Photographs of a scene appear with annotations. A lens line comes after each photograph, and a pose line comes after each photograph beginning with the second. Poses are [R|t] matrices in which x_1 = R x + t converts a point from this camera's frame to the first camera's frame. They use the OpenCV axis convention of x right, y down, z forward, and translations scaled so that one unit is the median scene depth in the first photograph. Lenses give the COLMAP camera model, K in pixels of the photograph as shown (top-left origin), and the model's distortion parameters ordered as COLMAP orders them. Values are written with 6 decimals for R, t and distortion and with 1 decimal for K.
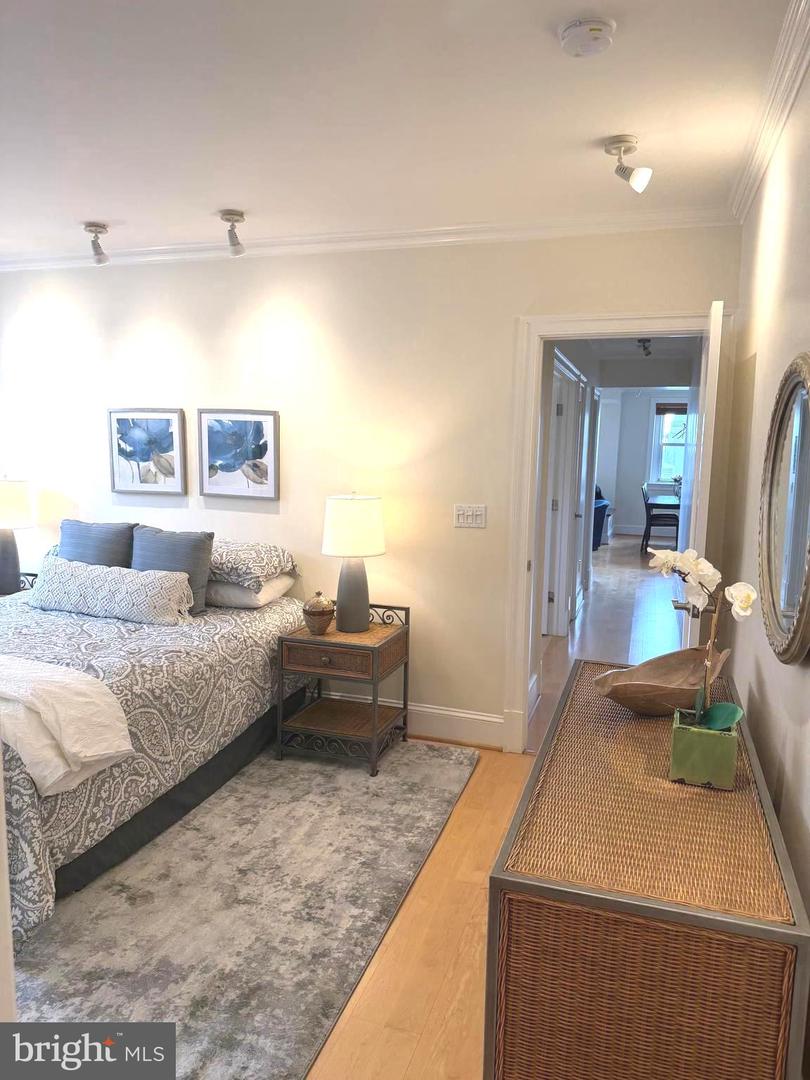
lens RADIAL K [[765.2, 0, 405.9], [0, 765.2, 542.6], [0, 0, 1]] dist [0.042099, -0.000210]
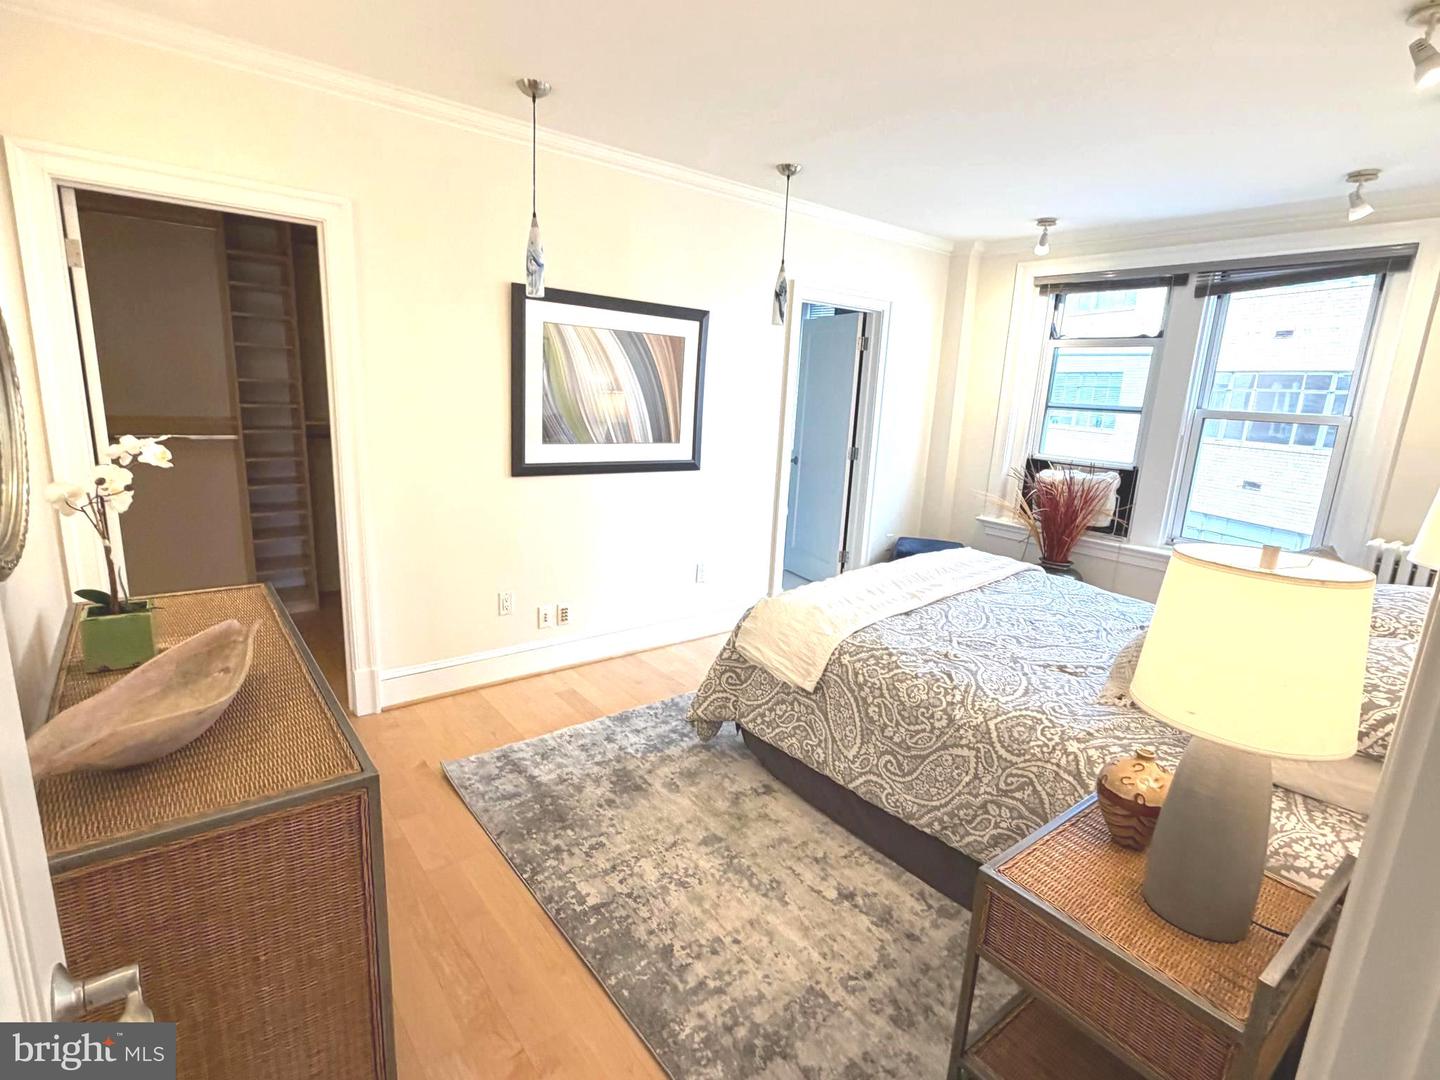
lens RADIAL K [[710.6, 0, 724.2], [0, 710.6, 540.6], [0, 0, 1]] dist [0.006248, 0.000559]
pose [[-0.549305, 0.122754, -0.826556, 0.419176], [-0.170030, 0.952039, 0.254386, -0.138645], [0.818140, 0.280275, -0.502088, 1.228721]]
